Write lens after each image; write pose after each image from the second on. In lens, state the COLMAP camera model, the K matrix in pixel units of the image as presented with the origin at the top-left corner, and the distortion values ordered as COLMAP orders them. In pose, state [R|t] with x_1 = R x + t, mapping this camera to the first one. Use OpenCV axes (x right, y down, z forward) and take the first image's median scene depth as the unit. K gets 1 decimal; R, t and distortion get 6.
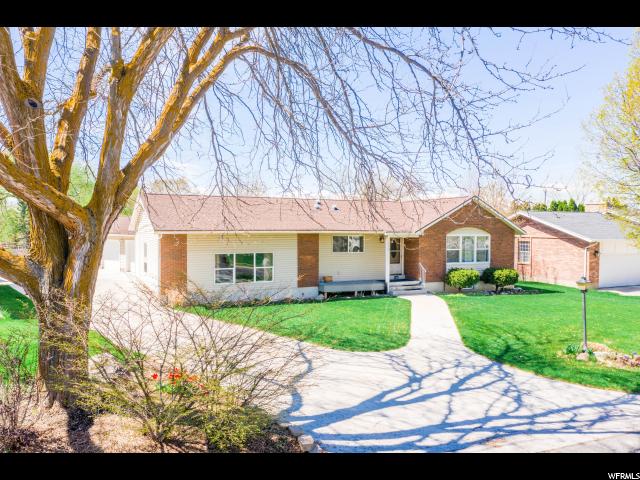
lens RADIAL K [[505.9, 0, 323.4], [0, 505.9, 236.8], [0, 0, 1]] dist [-0.026352, 0.013755]
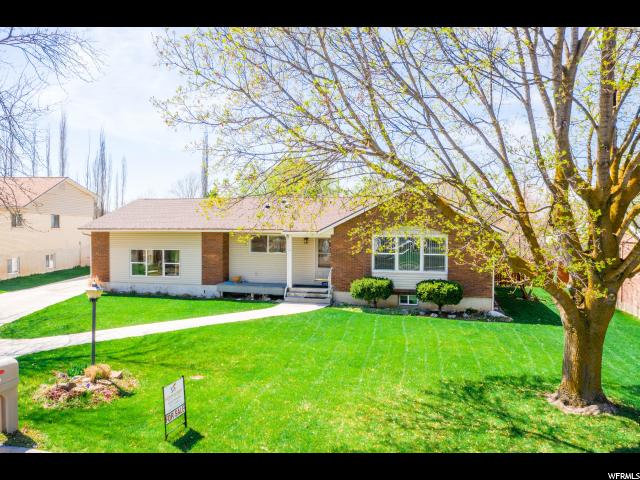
lens RADIAL K [[505.9, 0, 319.5], [0, 505.9, 239.5], [0, 0, 1]] dist [-0.026352, 0.013755]
pose [[0.758916, 0.011422, -0.651088, 0.798862], [-0.011537, 0.999925, 0.004094, 0.001250], [0.651086, 0.004405, 0.758991, 0.375898]]
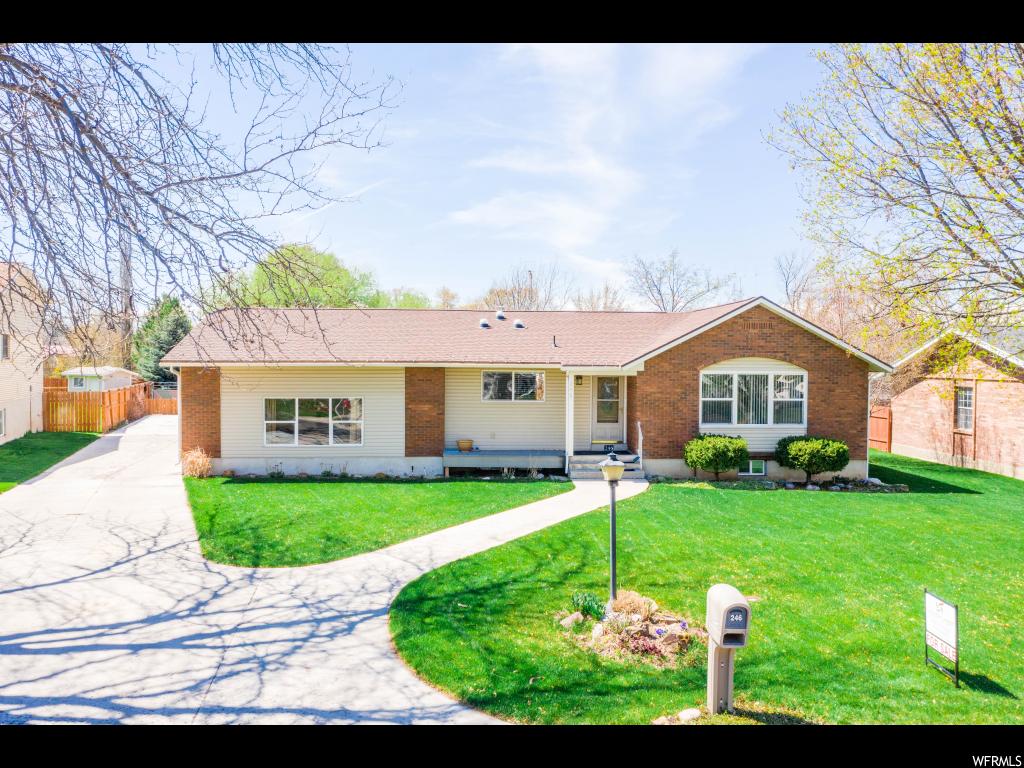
lens RADIAL K [[809.4, 0, 505.3], [0, 809.4, 387.1], [0, 0, 1]] dist [-0.026352, 0.013755]
pose [[0.926058, 0.011140, -0.377216, 0.424109], [-0.007345, 0.999907, 0.011497, 0.005029], [0.377309, -0.007876, 0.926054, 0.150510]]
